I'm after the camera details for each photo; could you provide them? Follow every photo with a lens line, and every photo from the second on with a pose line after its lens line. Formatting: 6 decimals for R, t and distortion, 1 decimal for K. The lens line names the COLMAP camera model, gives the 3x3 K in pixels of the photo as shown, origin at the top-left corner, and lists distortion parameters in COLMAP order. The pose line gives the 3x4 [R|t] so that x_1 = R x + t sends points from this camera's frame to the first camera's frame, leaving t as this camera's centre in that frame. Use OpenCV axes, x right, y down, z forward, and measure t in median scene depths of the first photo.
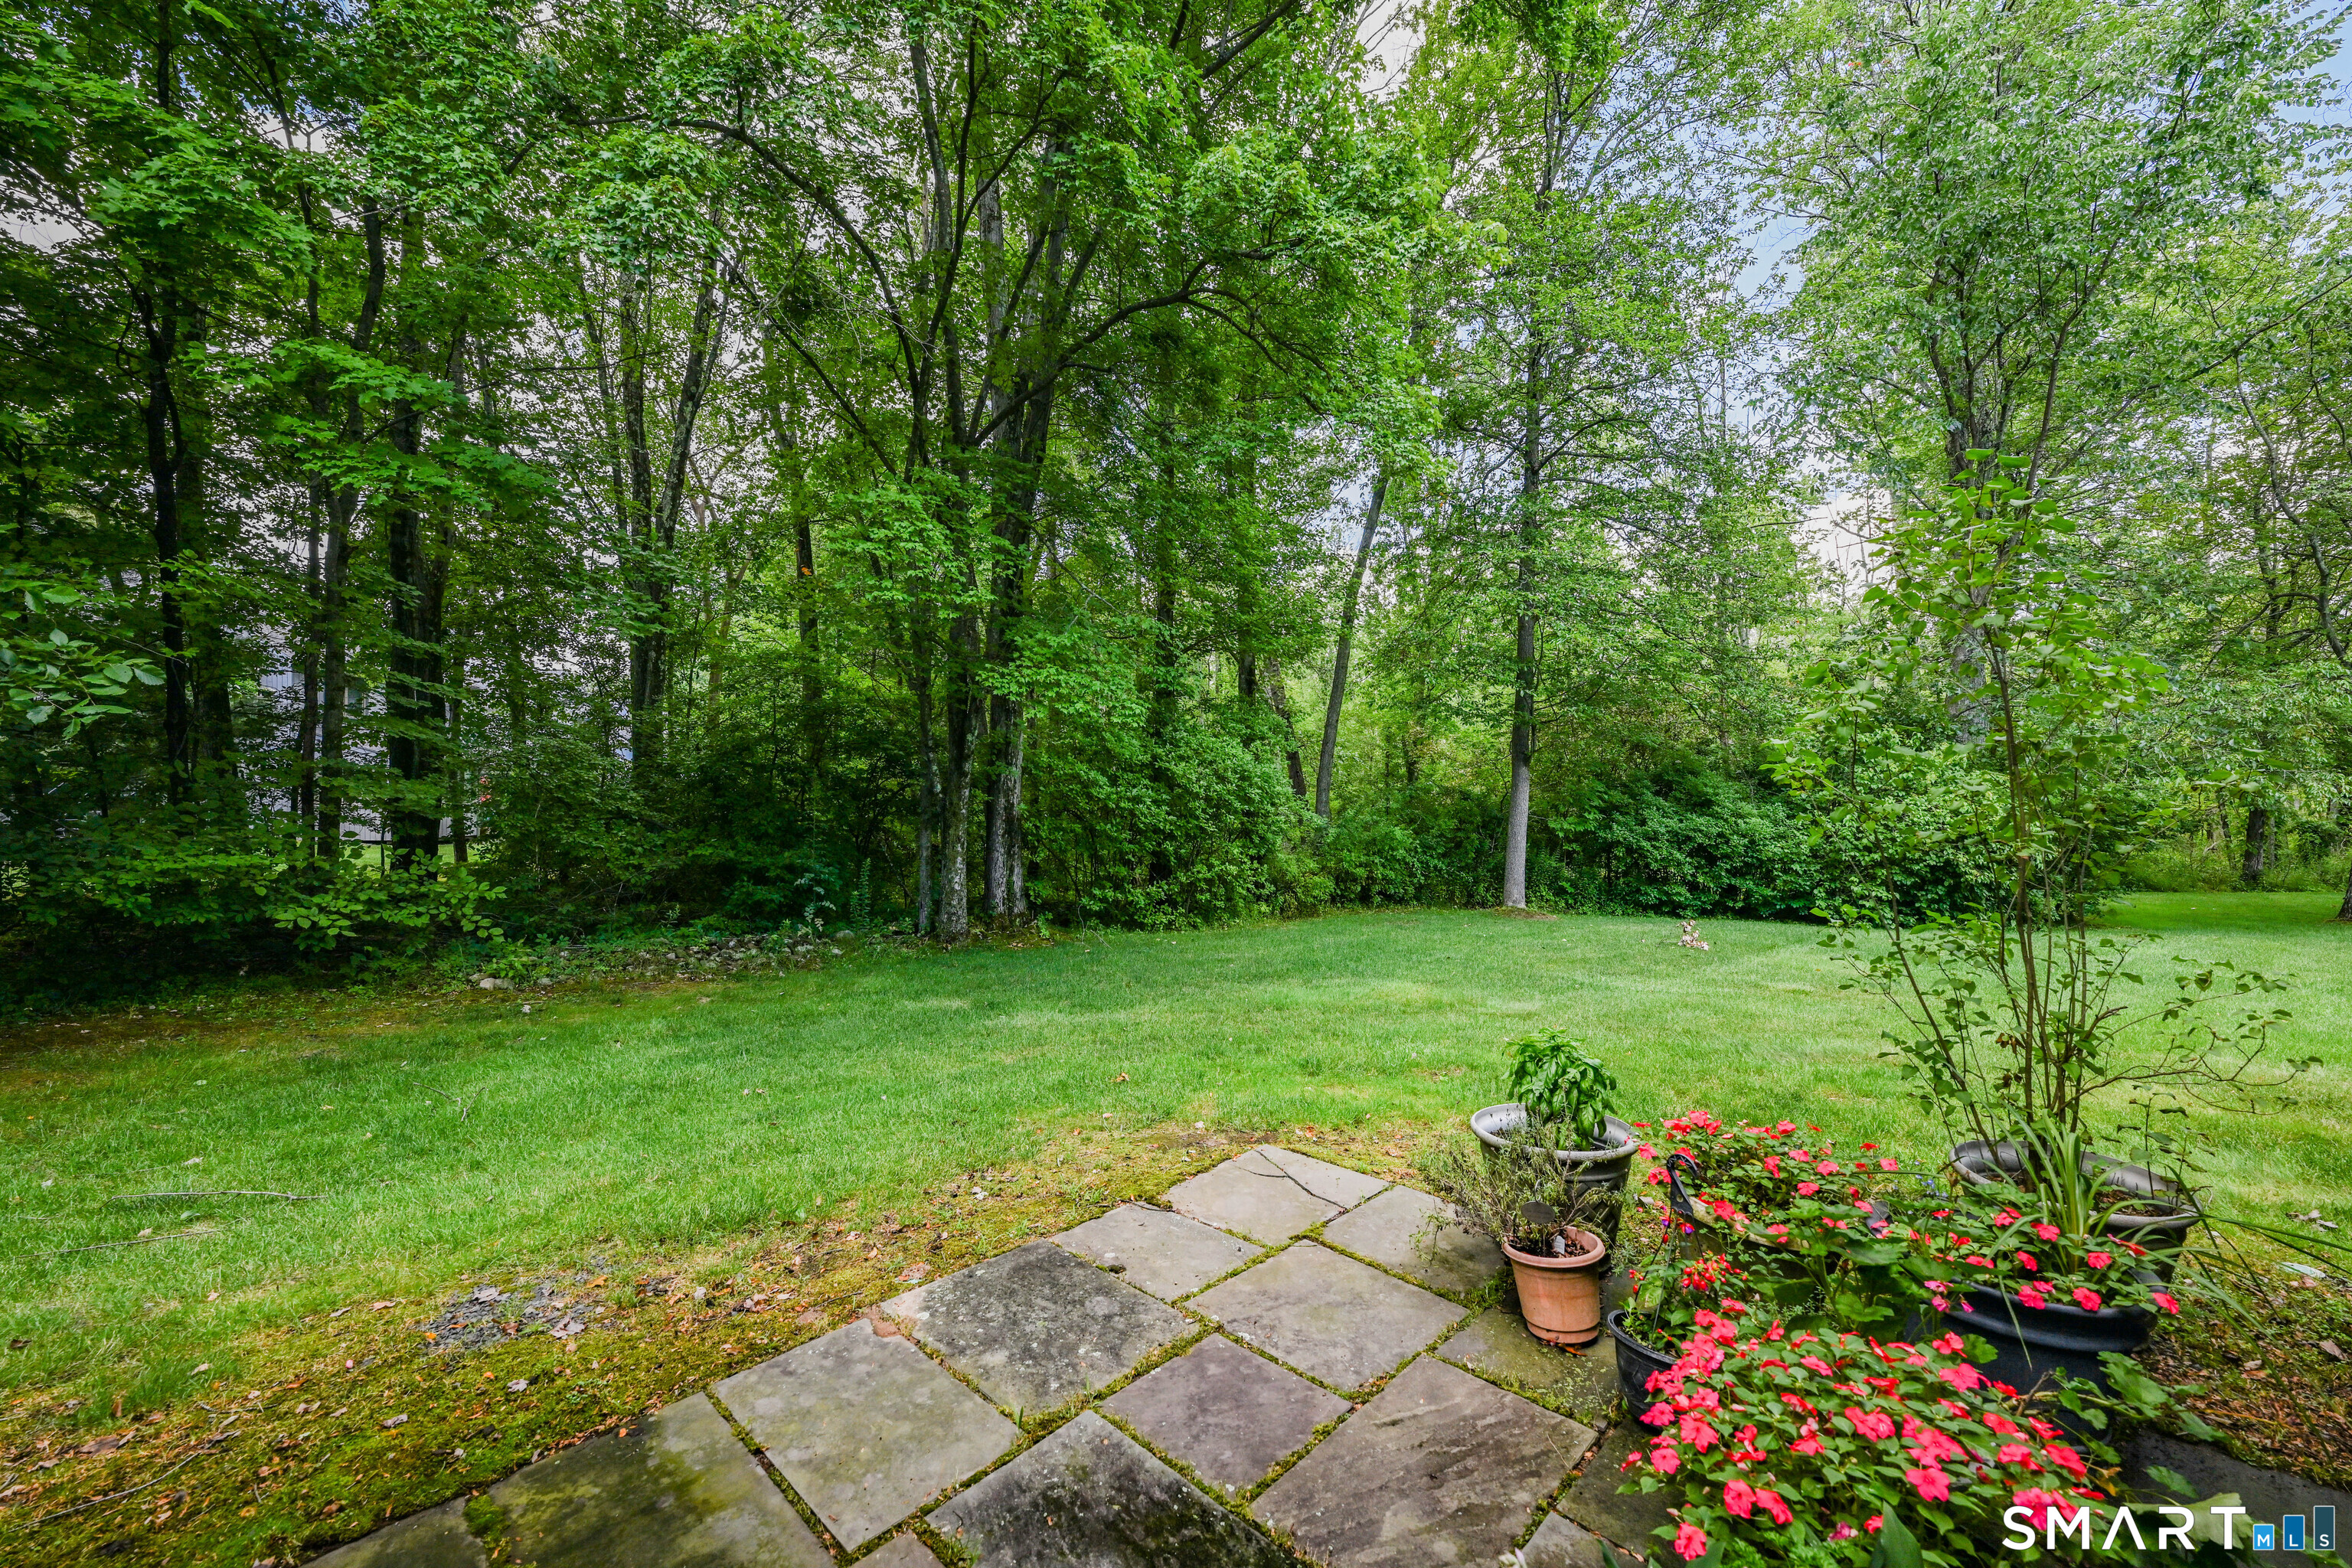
lens RADIAL K [[939.6, 0, 1187.1], [0, 939.6, 786.7], [0, 0, 1]] dist [-0.002542, 0.000022]
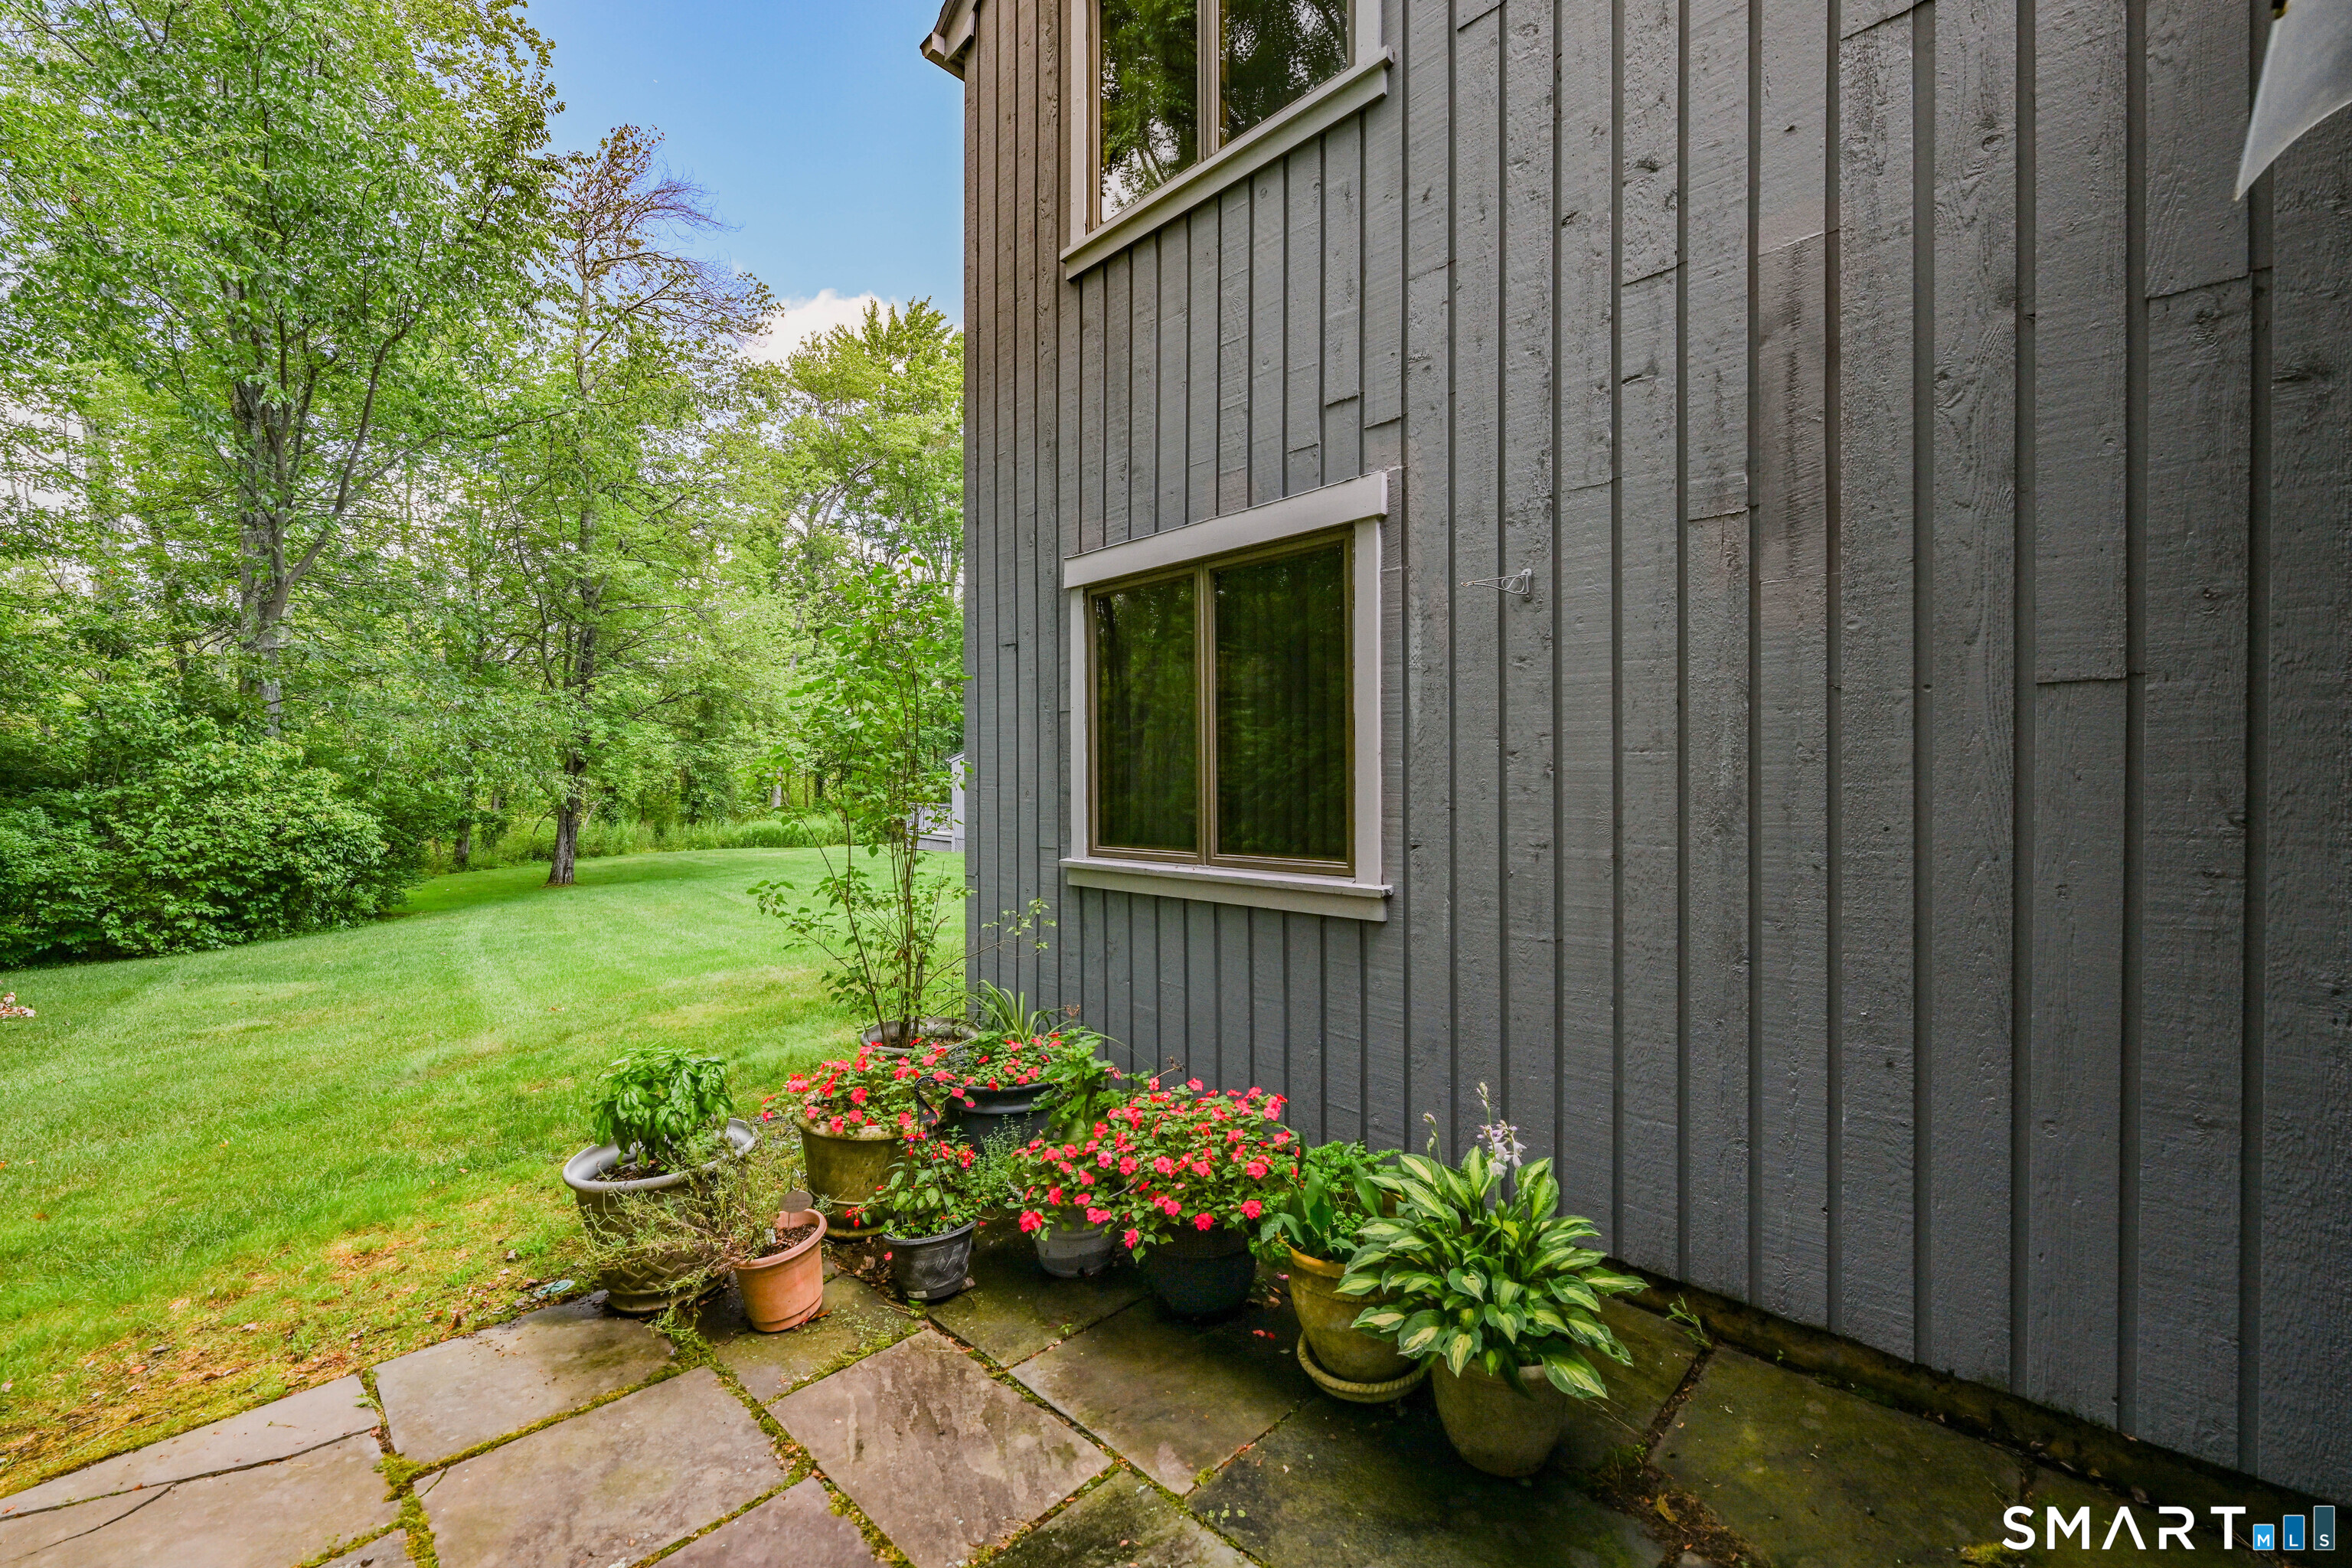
lens RADIAL K [[939.6, 0, 1181.7], [0, 939.6, 789.6], [0, 0, 1]] dist [-0.002542, 0.000022]
pose [[0.004933, -0.003578, 0.999981, -0.212602], [-0.000395, 0.999994, 0.003580, 0.000949], [-0.999988, -0.000412, 0.004931, 0.193385]]
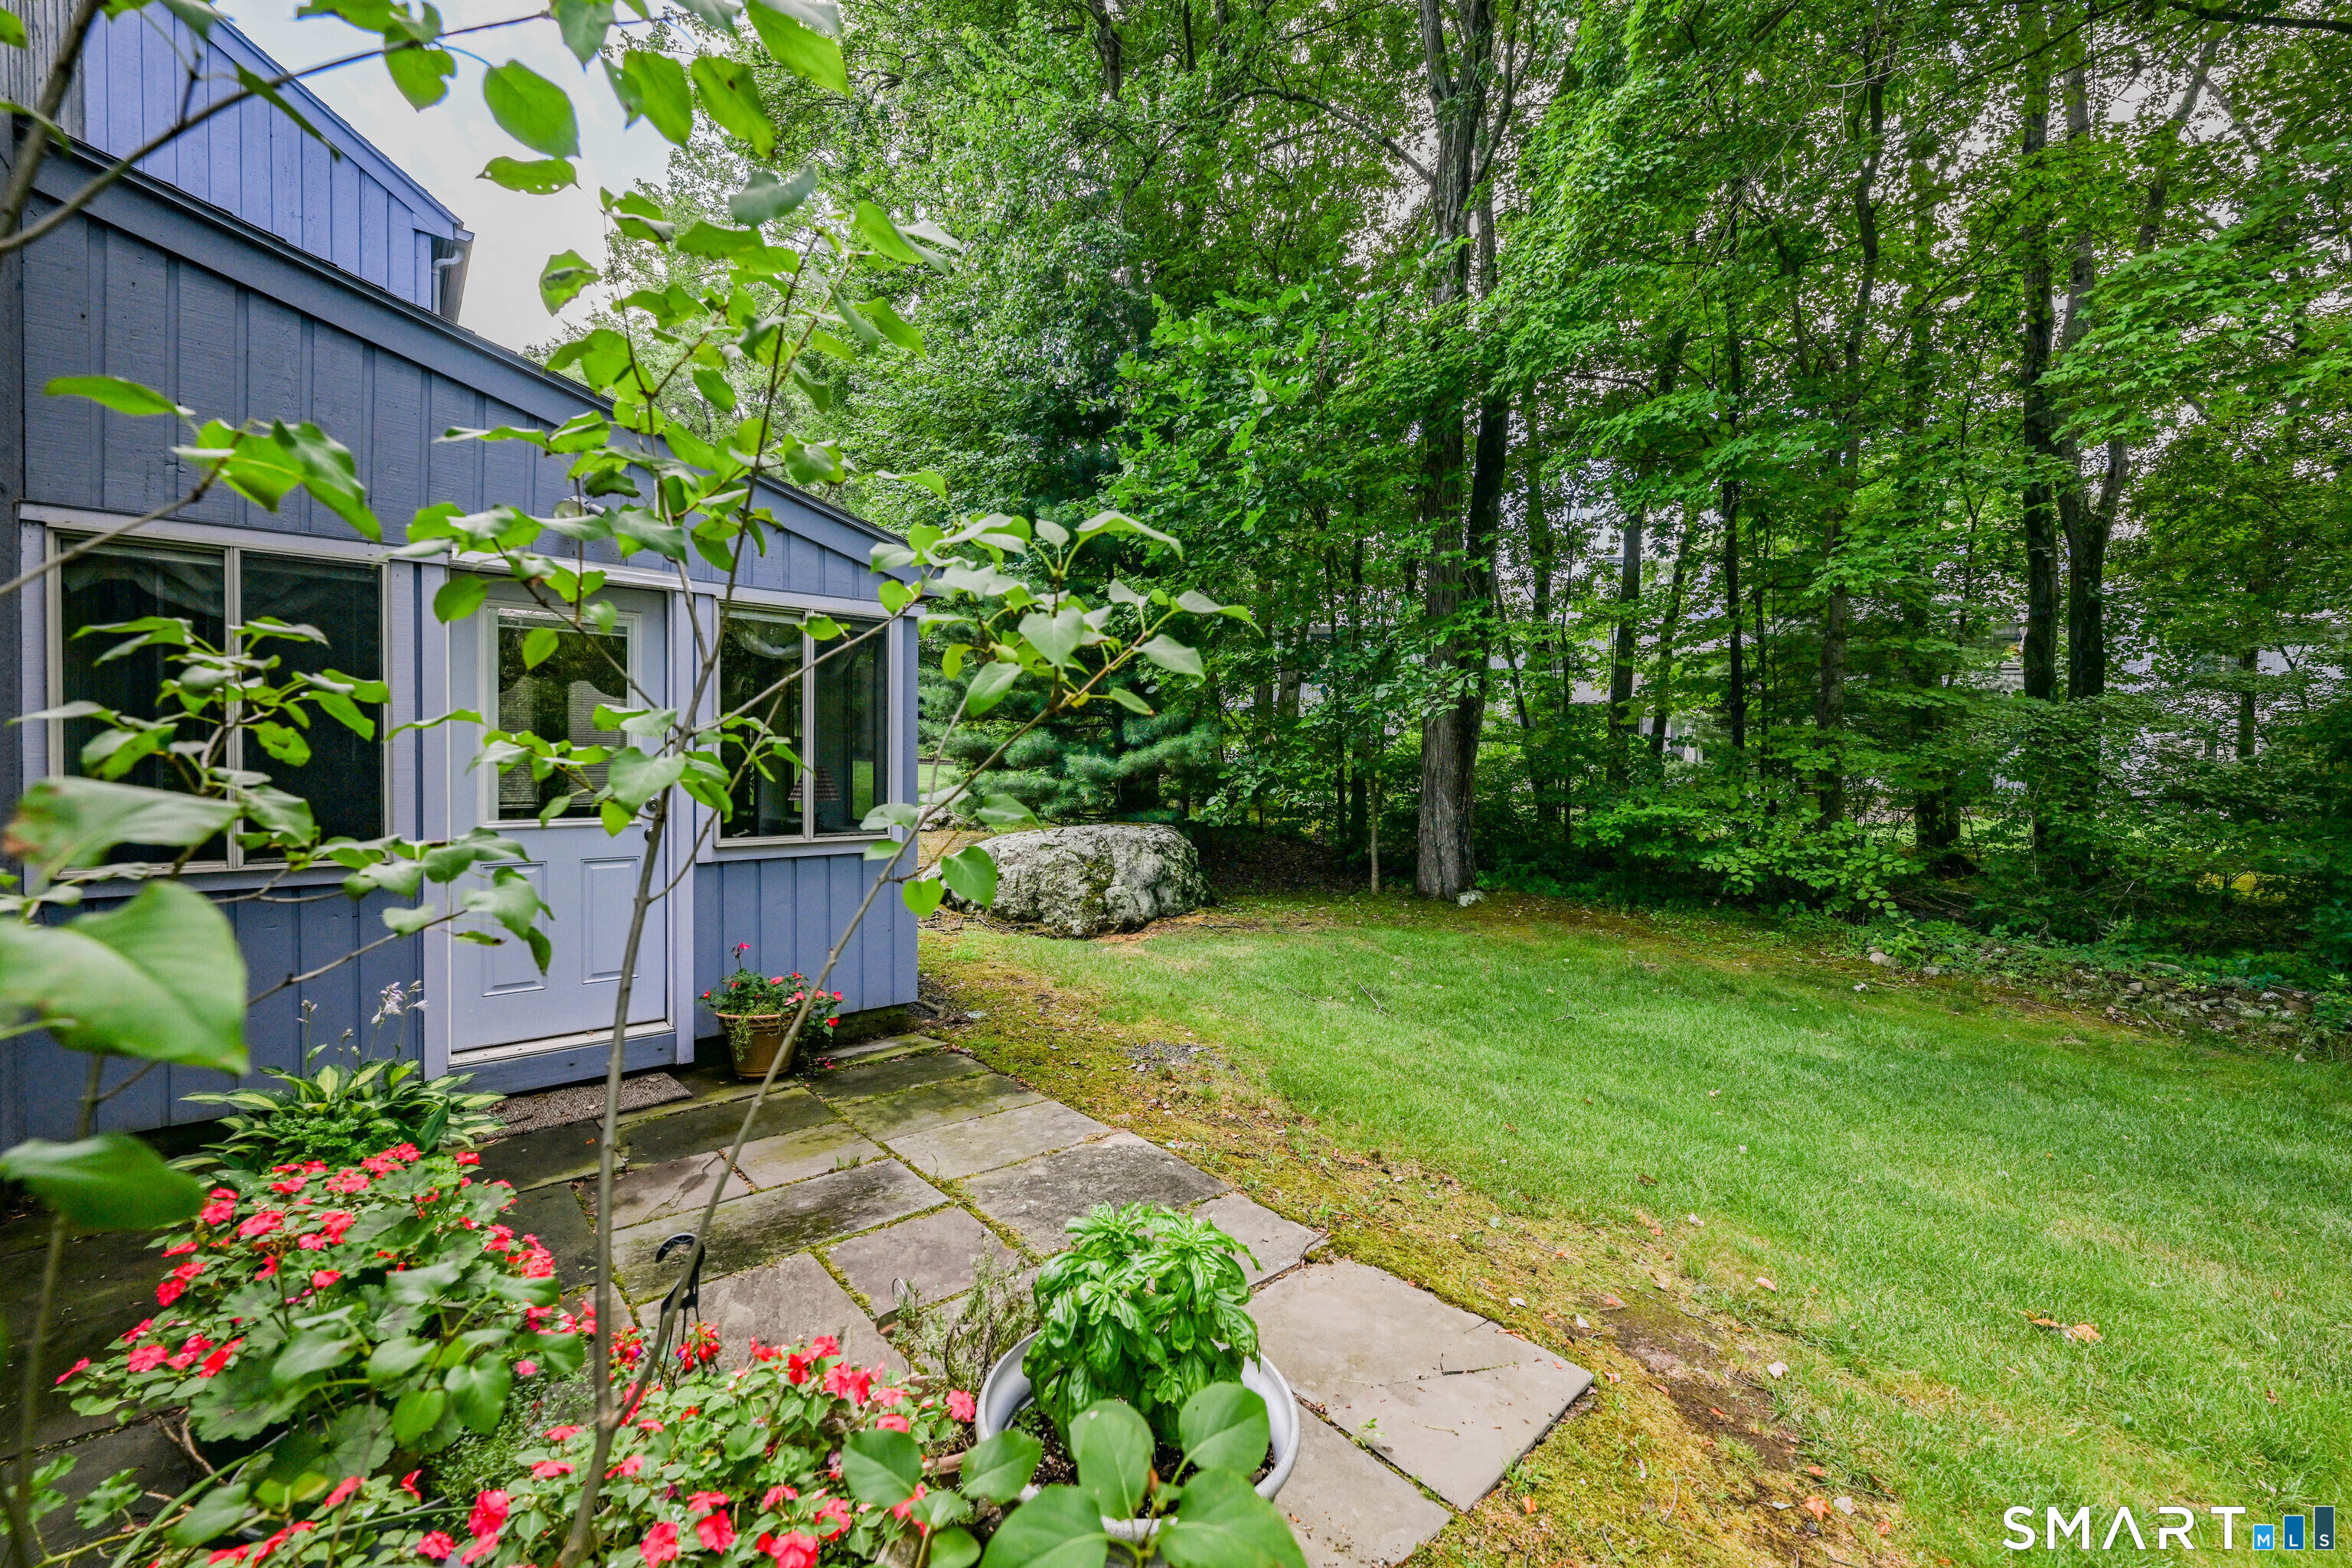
lens RADIAL K [[939.6, 0, 1174.5], [0, 939.6, 770.2], [0, 0, 1]] dist [-0.002542, 0.000022]
pose [[-0.099334, 0.017288, -0.994904, 0.354674], [-0.007791, 0.999805, 0.018151, 0.002721], [0.995024, 0.009554, -0.099180, 0.424252]]
